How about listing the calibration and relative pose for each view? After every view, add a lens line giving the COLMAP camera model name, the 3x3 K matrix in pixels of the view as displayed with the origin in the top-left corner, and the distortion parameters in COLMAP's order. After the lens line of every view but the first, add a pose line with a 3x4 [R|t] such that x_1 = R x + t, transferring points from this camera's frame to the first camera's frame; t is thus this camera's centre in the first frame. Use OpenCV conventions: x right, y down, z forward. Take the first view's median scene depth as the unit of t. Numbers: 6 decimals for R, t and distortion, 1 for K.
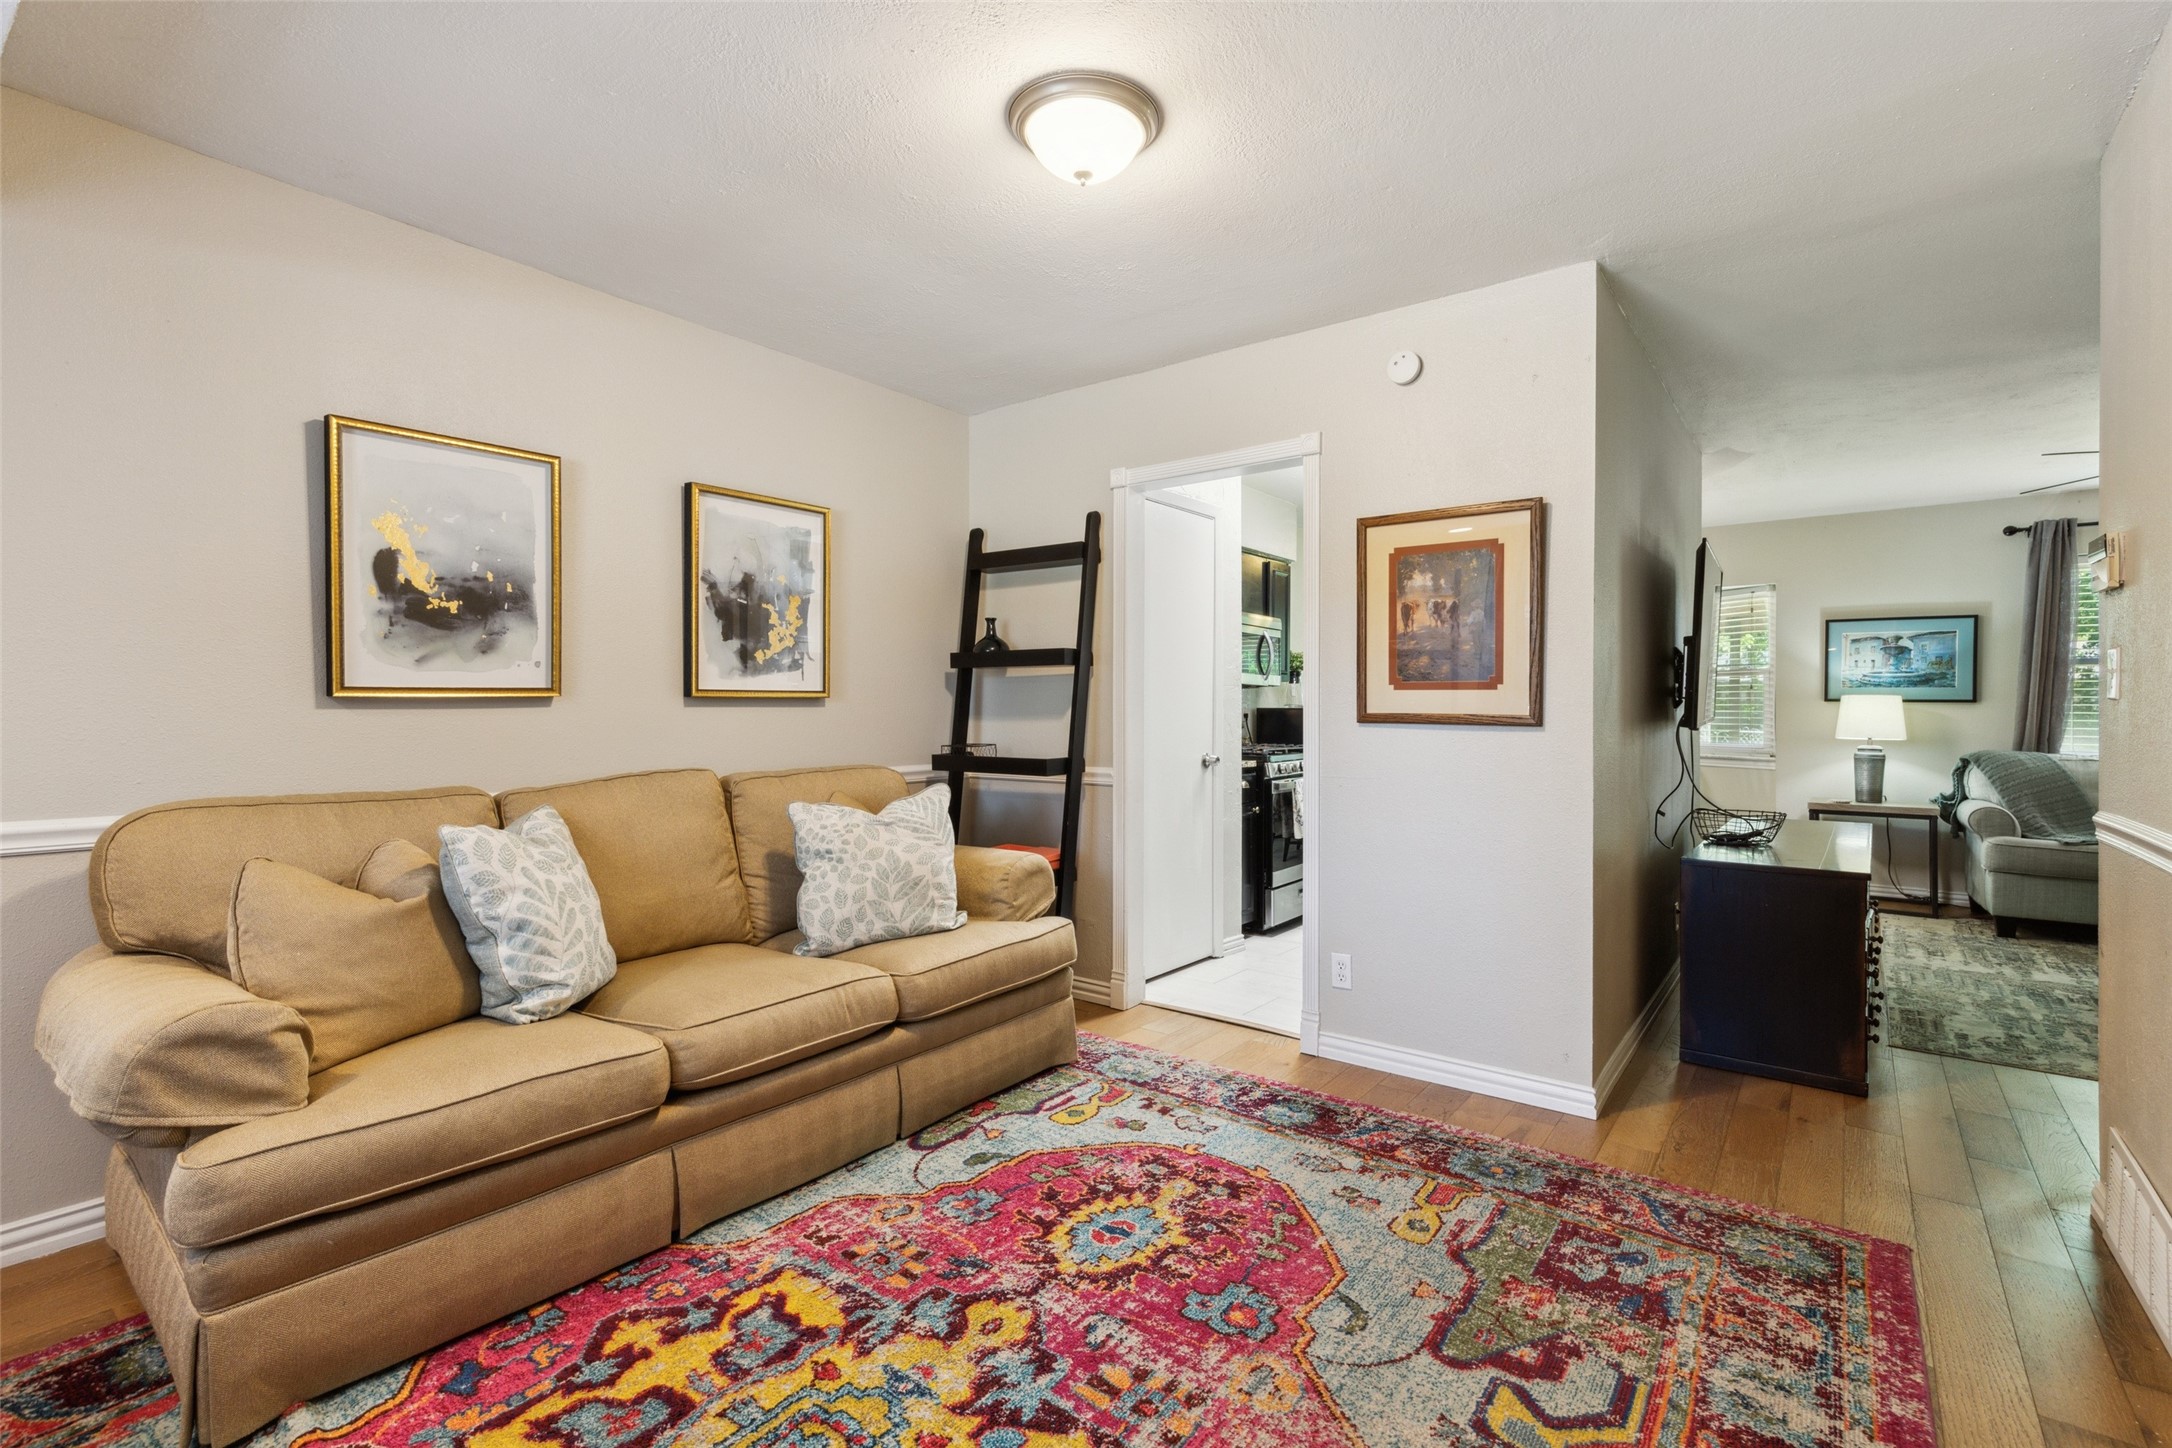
lens RADIAL K [[986.8, 0, 1091.8], [0, 986.8, 712.8], [0, 0, 1]] dist [0.013011, -0.002880]
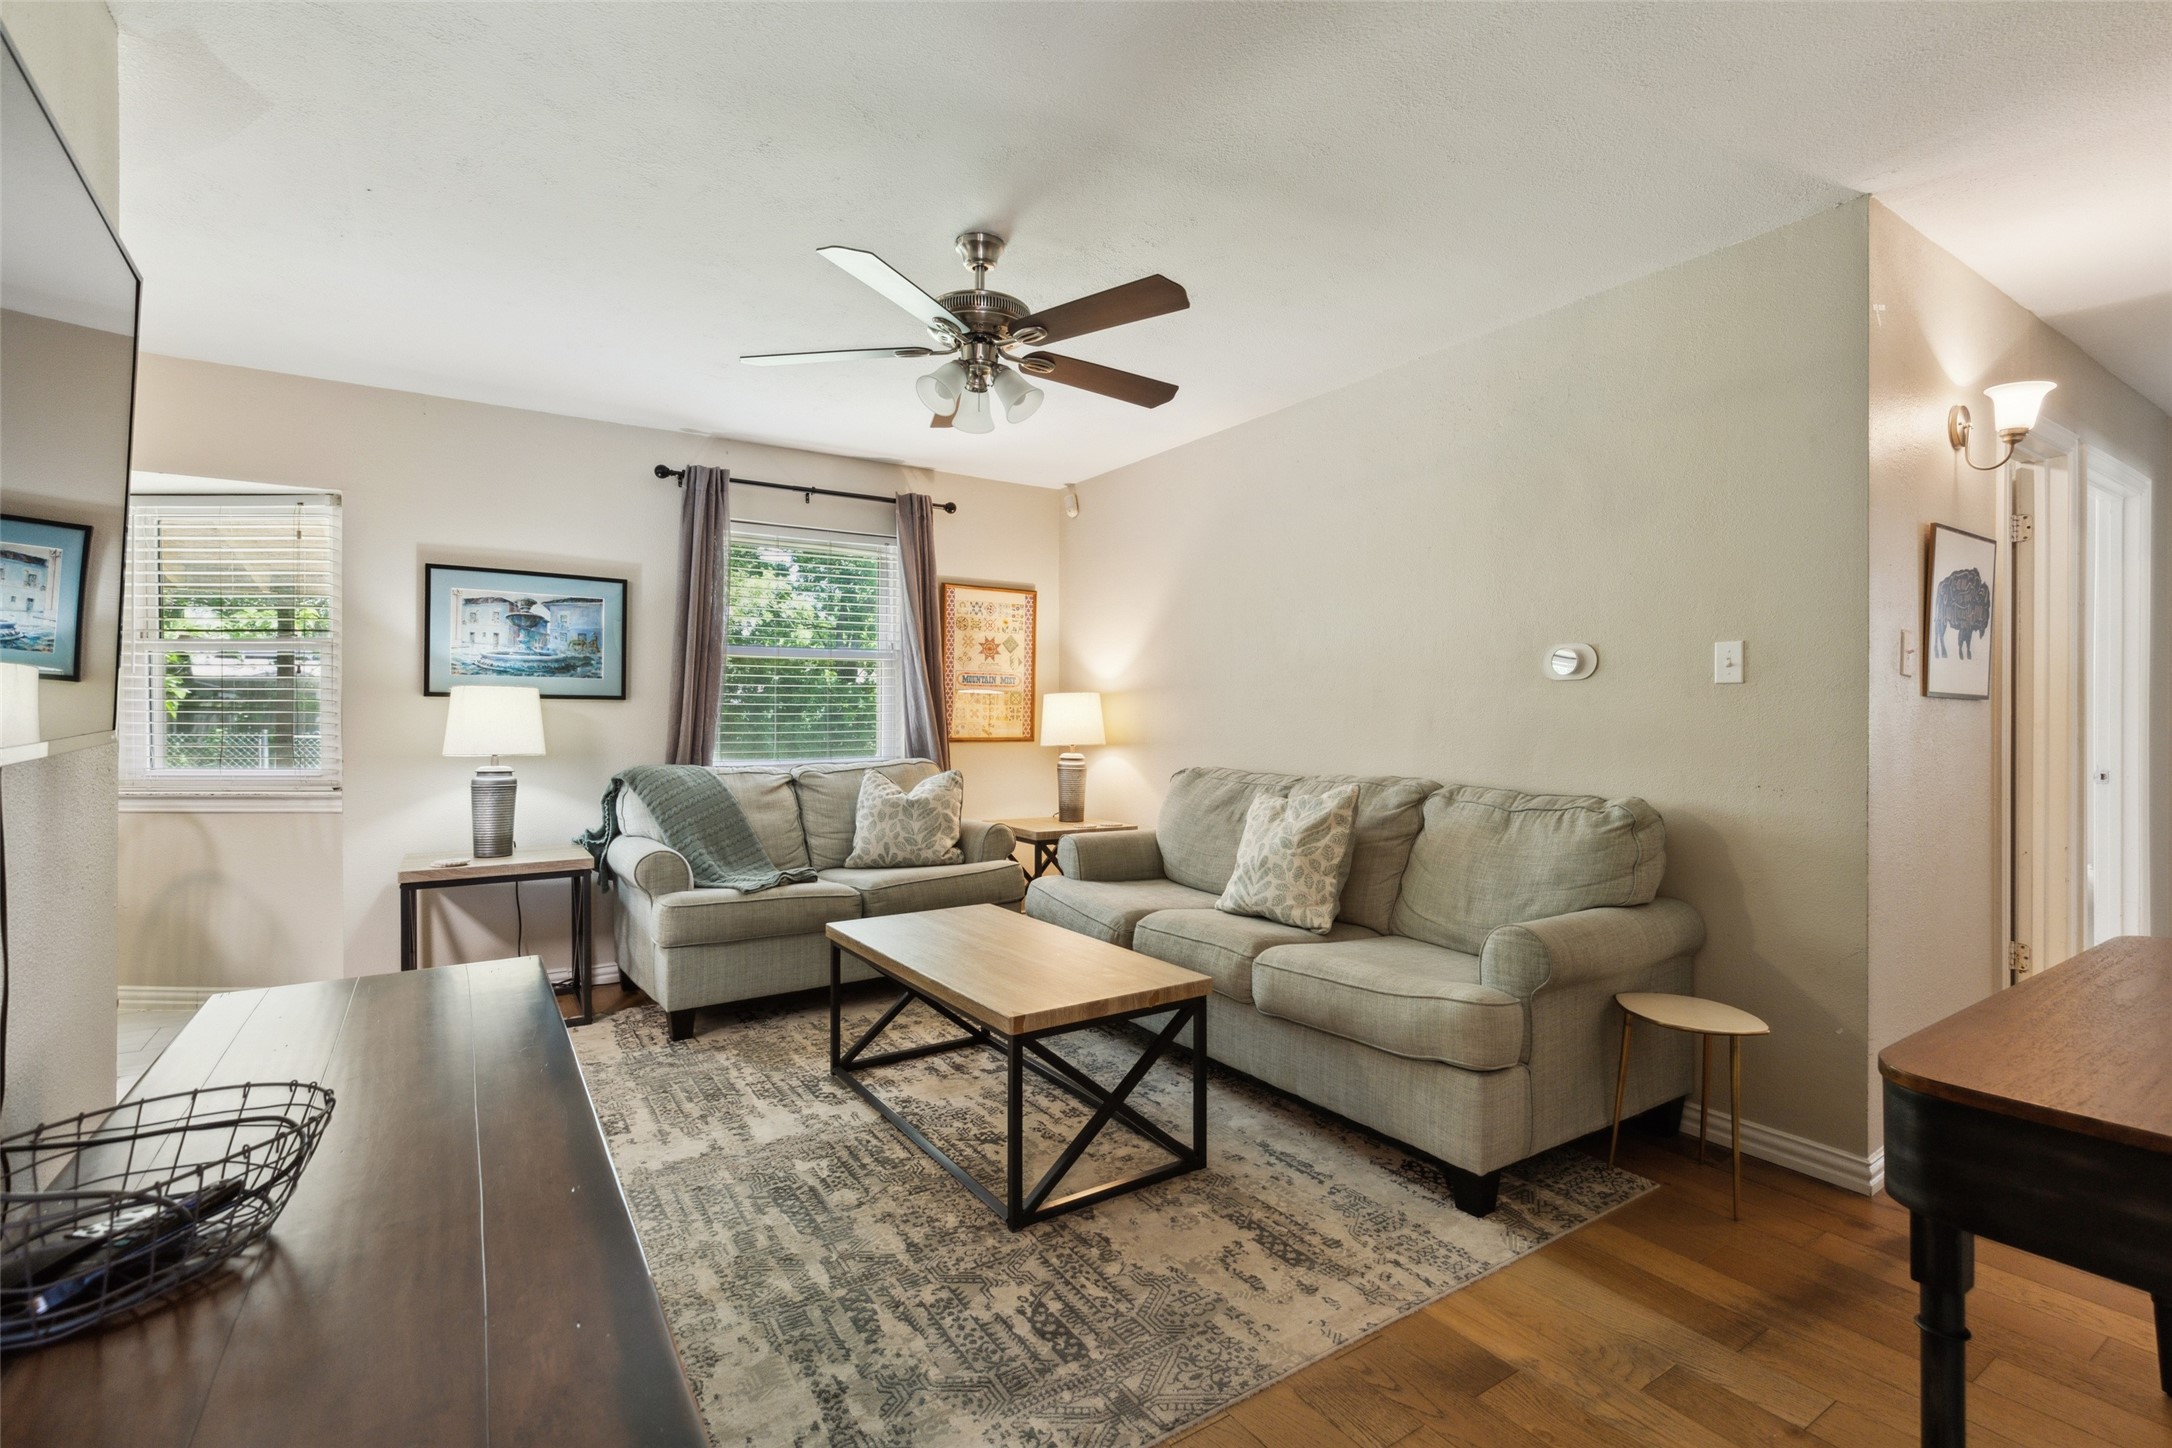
lens RADIAL K [[986.8, 0, 1091.8], [0, 986.8, 714.3], [0, 0, 1]] dist [0.013011, -0.002880]
pose [[0.323843, -0.001955, 0.946109, 0.619952], [0.000821, 0.999998, 0.001785, -0.001320], [-0.946110, 0.000199, 0.323844, 0.873436]]
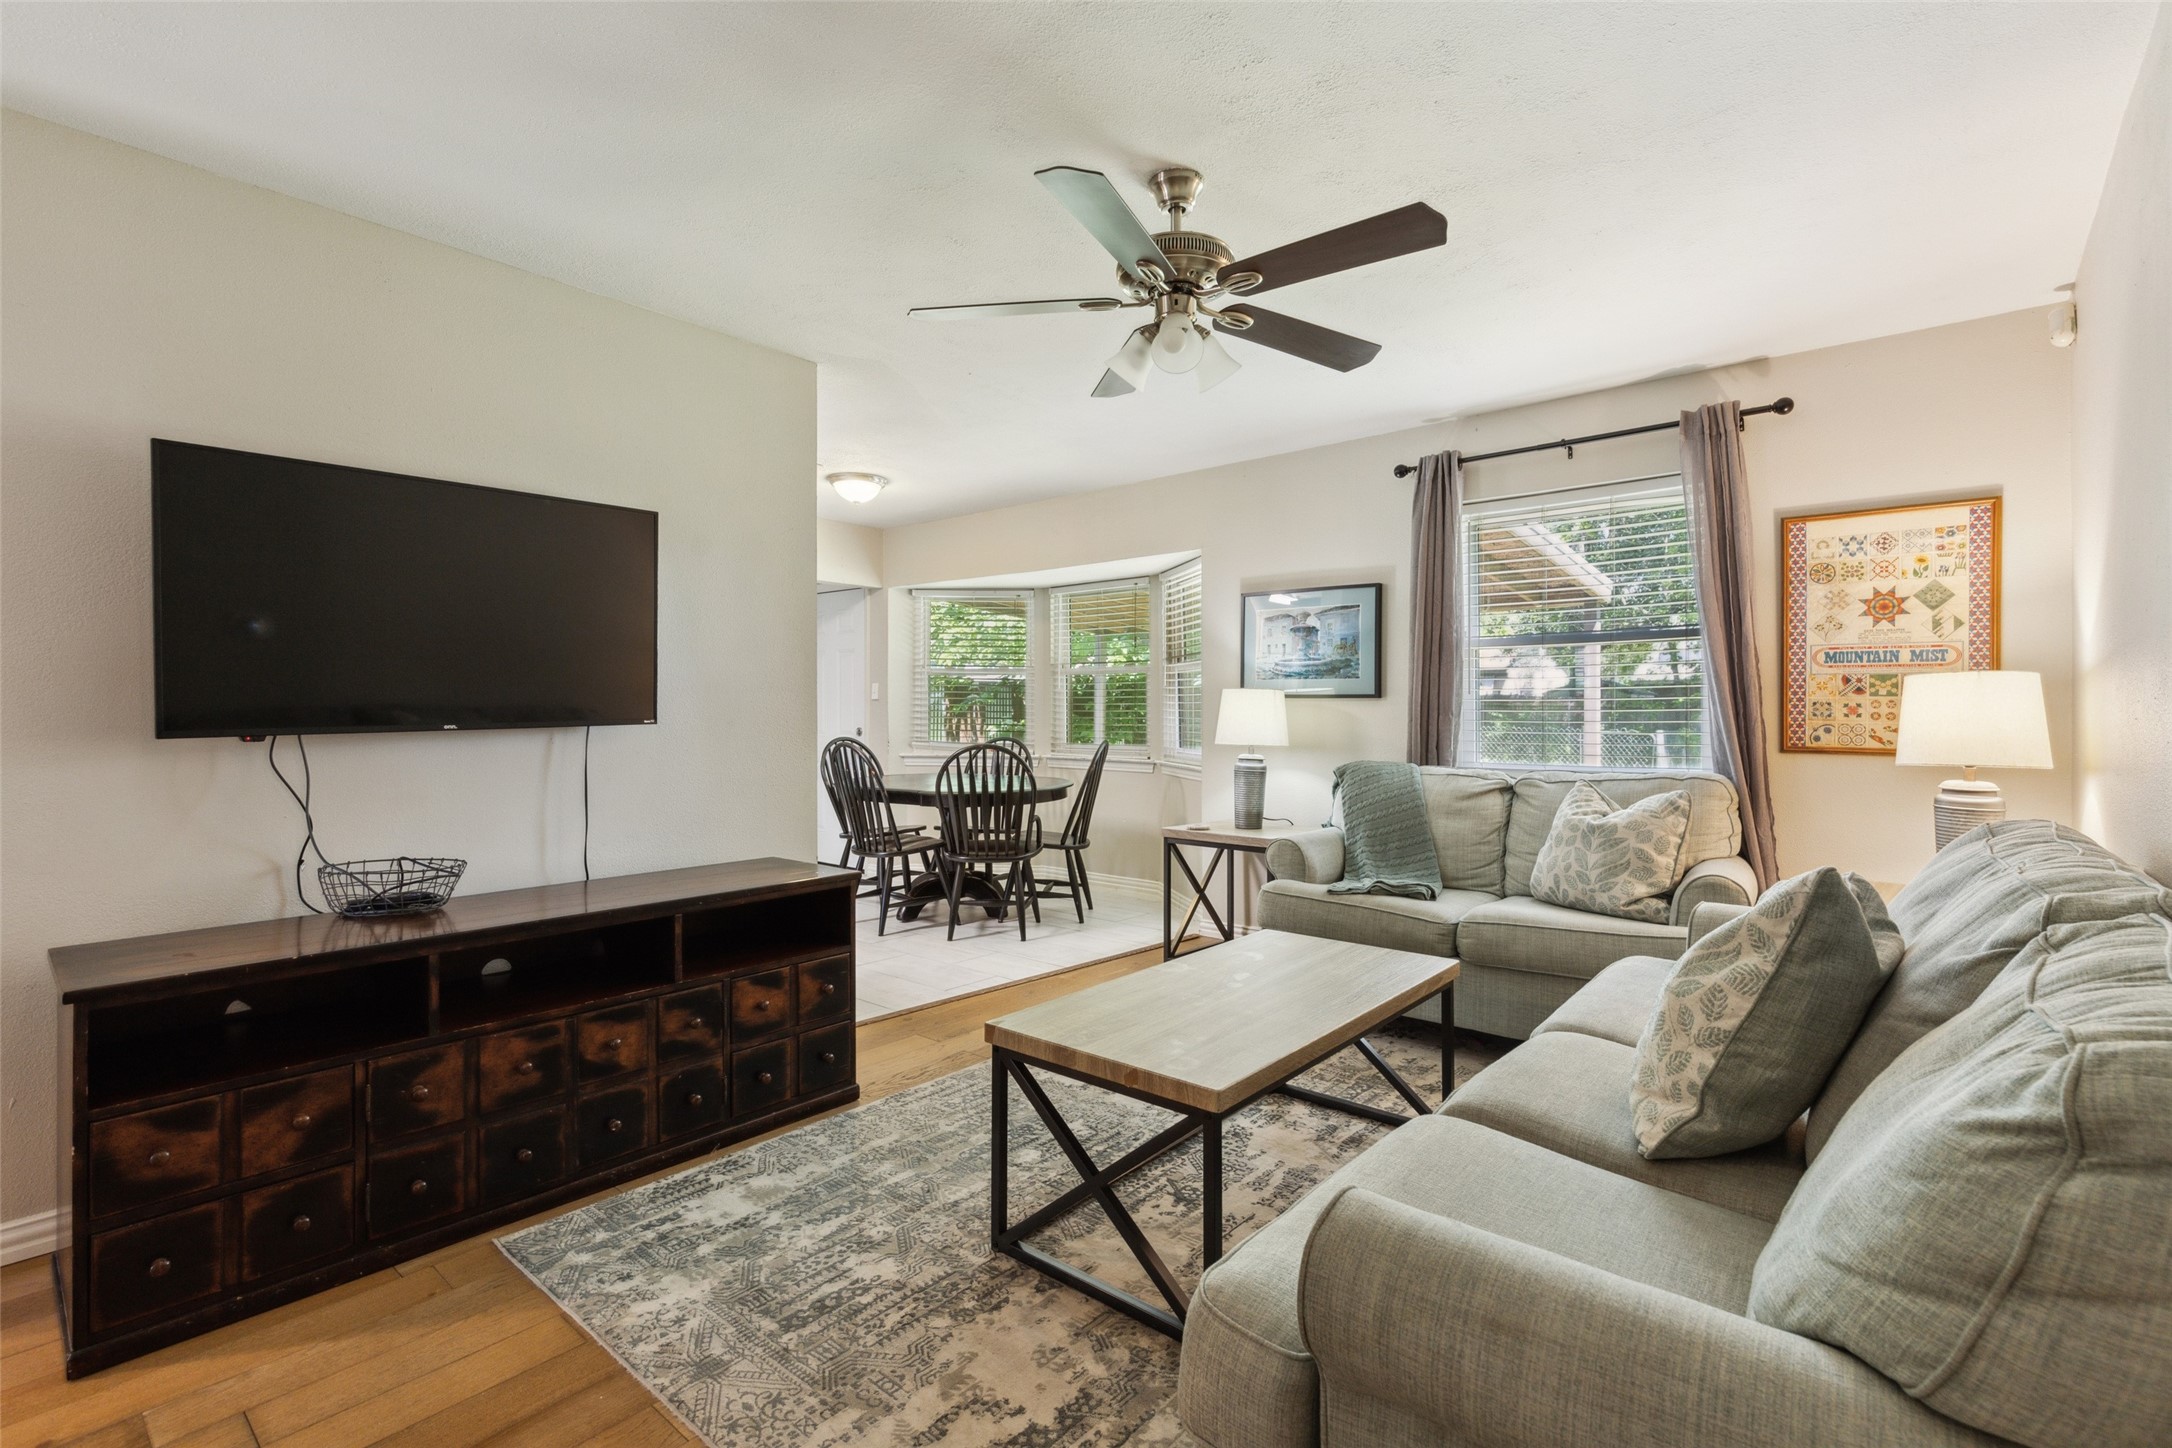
lens RADIAL K [[986.8, 0, 1097.3], [0, 986.8, 709.6], [0, 0, 1]] dist [0.013011, -0.002880]
pose [[0.998722, -0.002407, -0.050478, 1.412004], [0.002231, 0.999991, -0.003537, 0.001716], [0.050486, 0.003420, 0.998719, 0.459928]]
